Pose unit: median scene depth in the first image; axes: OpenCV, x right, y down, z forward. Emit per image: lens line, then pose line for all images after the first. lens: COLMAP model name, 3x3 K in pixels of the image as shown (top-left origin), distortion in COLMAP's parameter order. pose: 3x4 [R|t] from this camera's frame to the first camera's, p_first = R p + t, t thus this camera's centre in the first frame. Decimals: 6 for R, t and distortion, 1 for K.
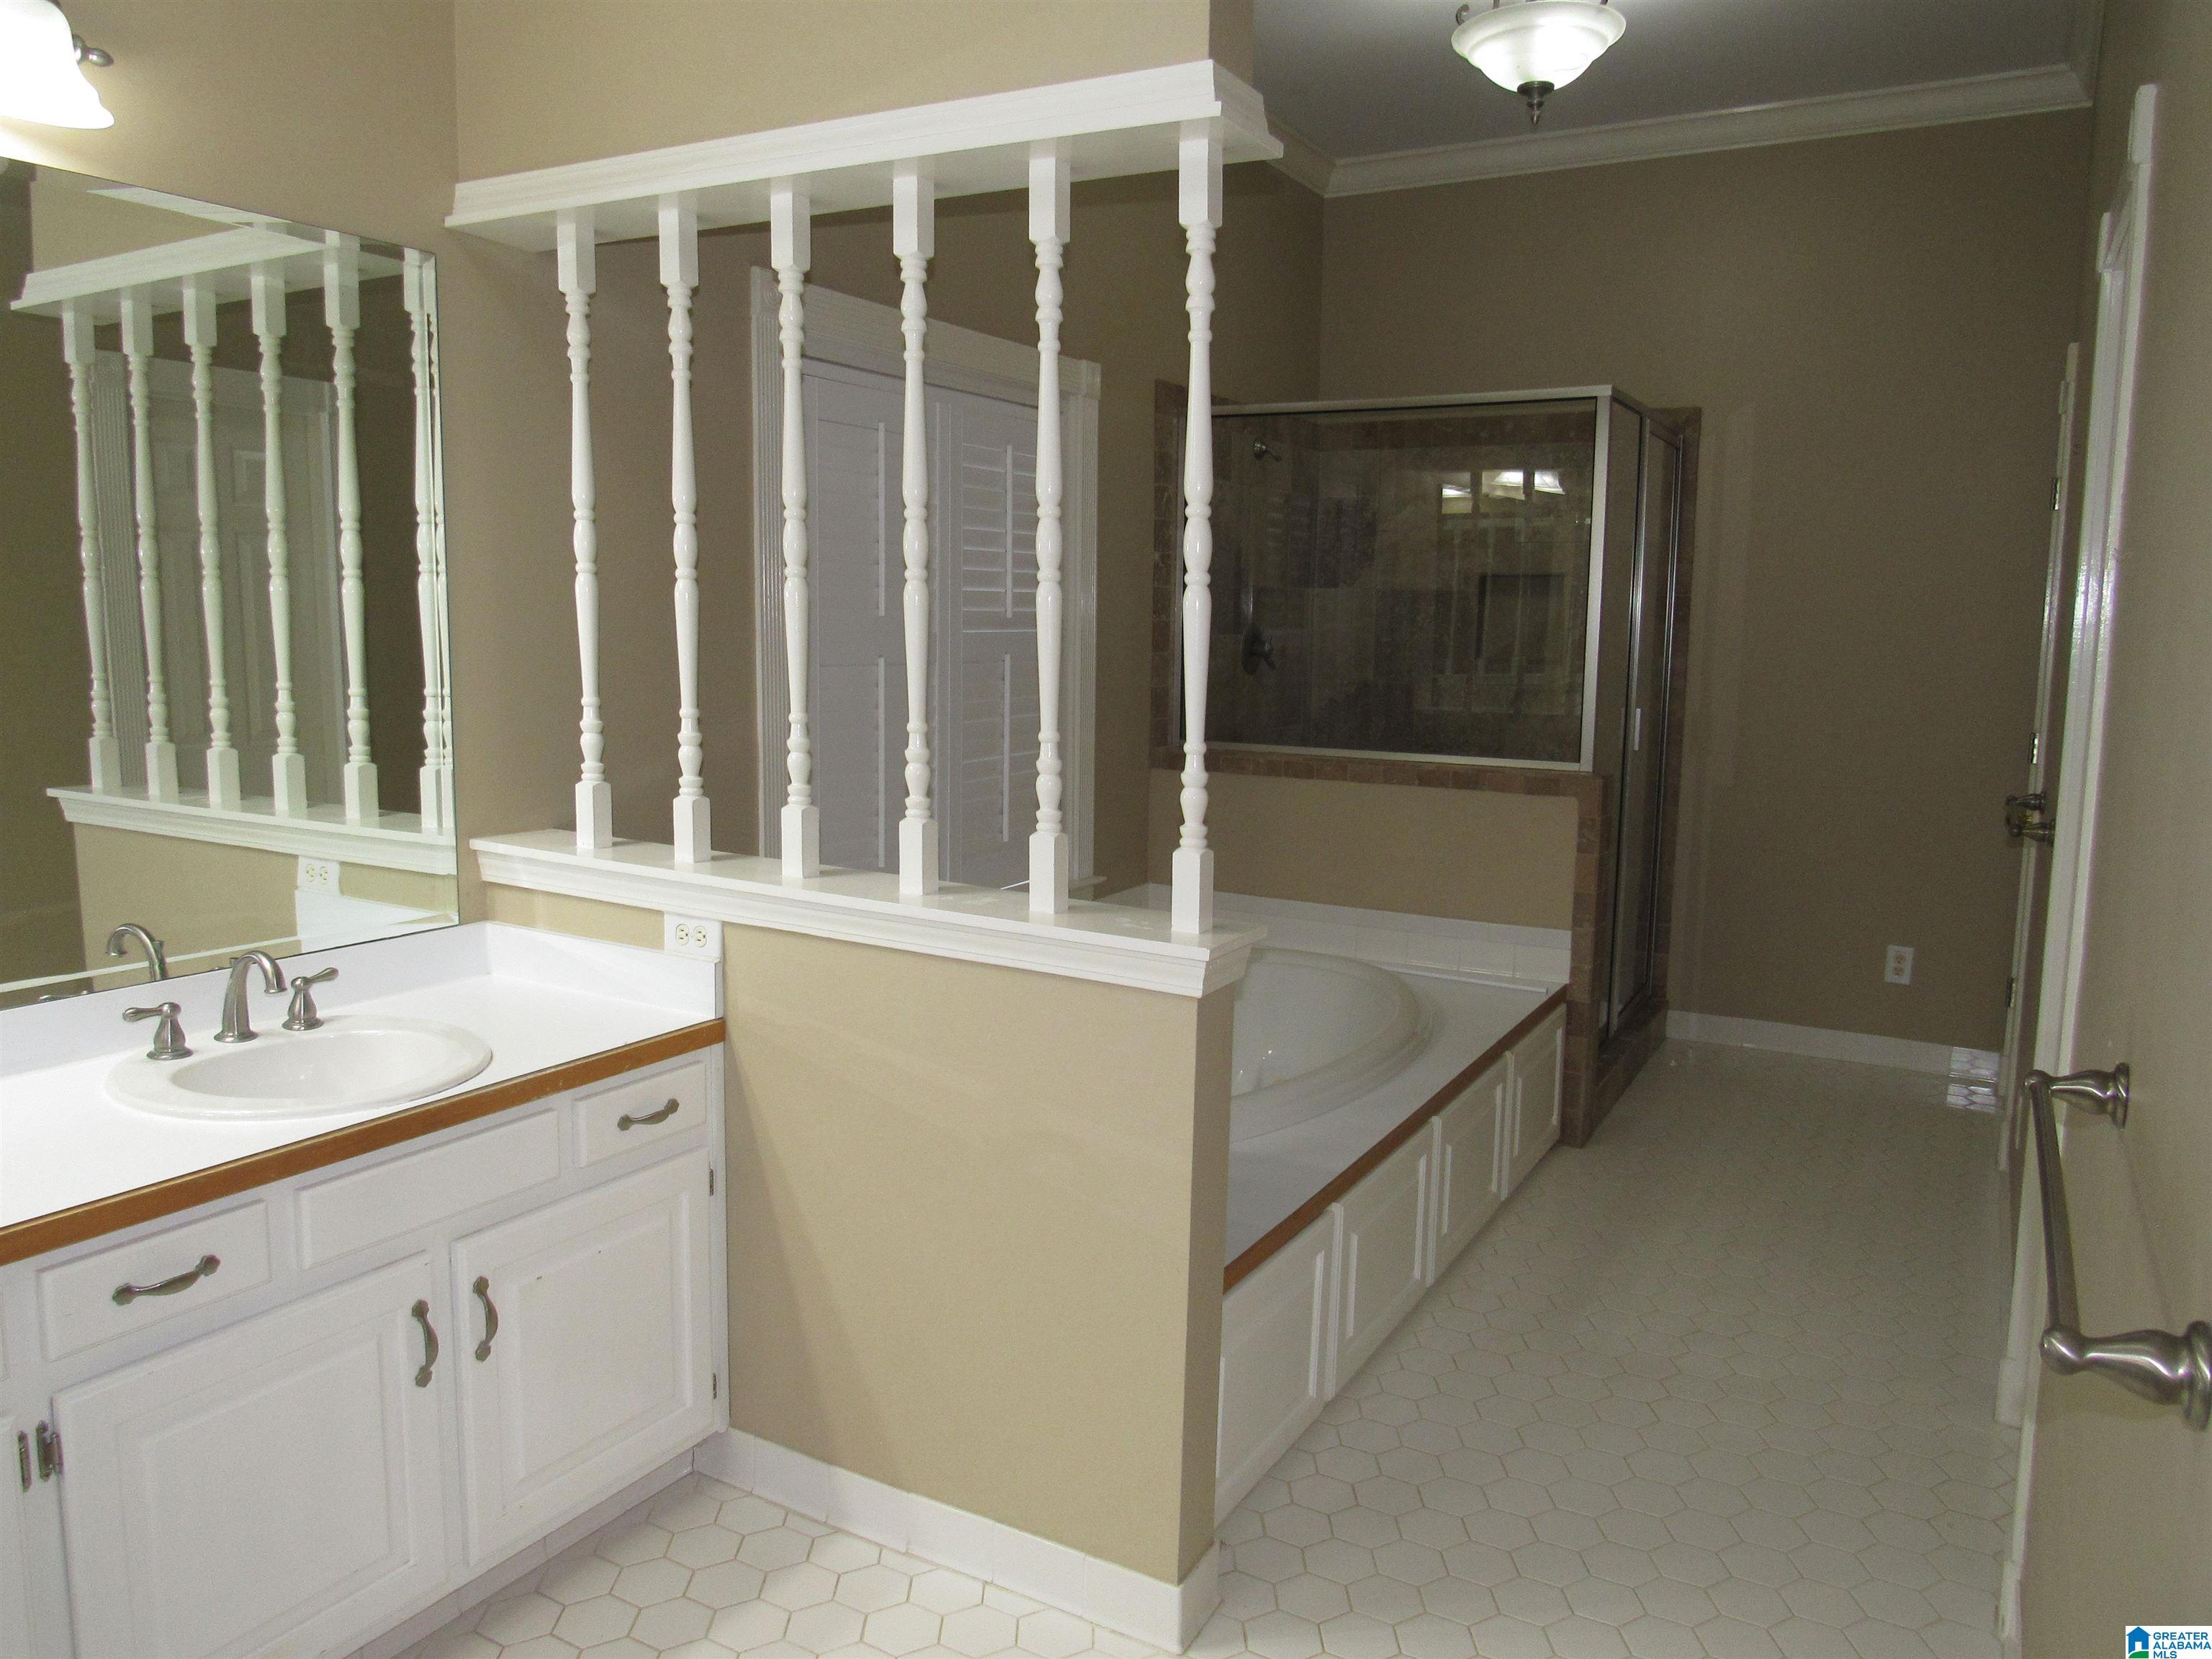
lens RADIAL K [[1570.6, 0, 1106.0], [0, 1570.6, 829.5], [0, 0, 1]] dist [-0.023057, 0.002356]
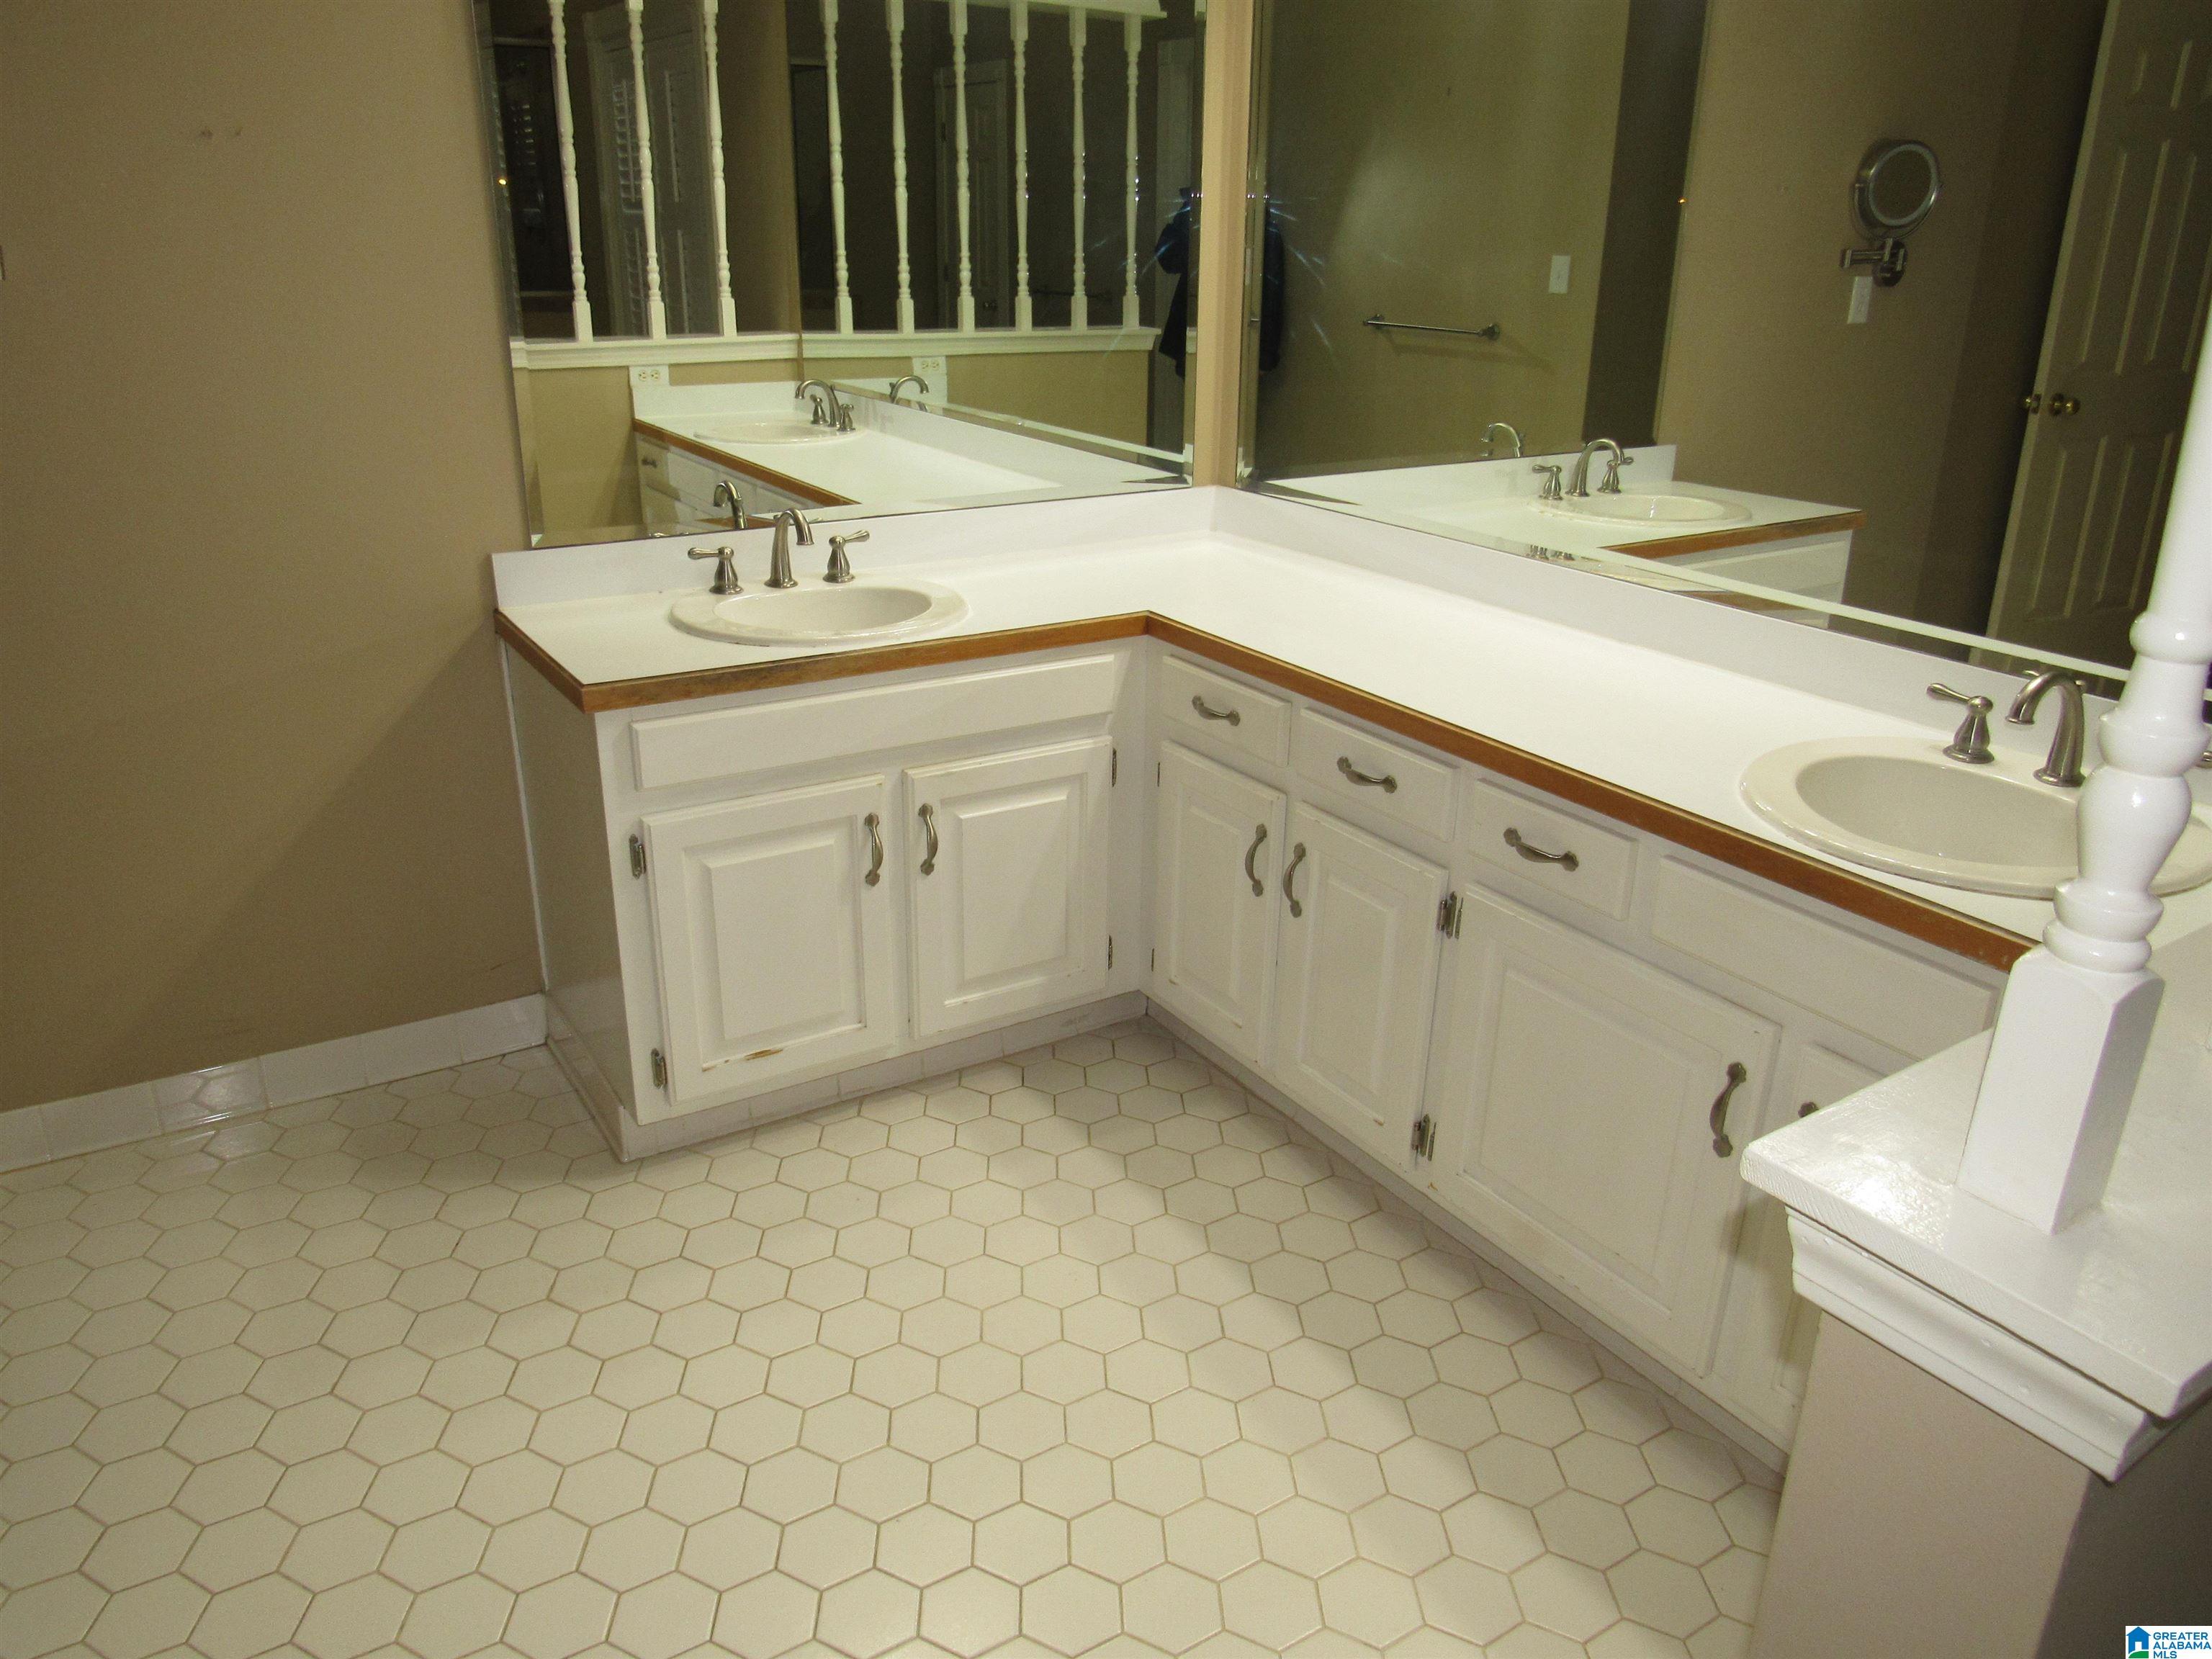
lens RADIAL K [[1570.6, 0, 1106.0], [0, 1570.6, 829.5], [0, 0, 1]] dist [-0.023057, 0.002356]
pose [[0.469651, -0.333742, 0.817340, -2.186441], [0.114059, 0.940973, 0.318685, 0.010354], [-0.875453, -0.056446, 0.479995, -0.268708]]
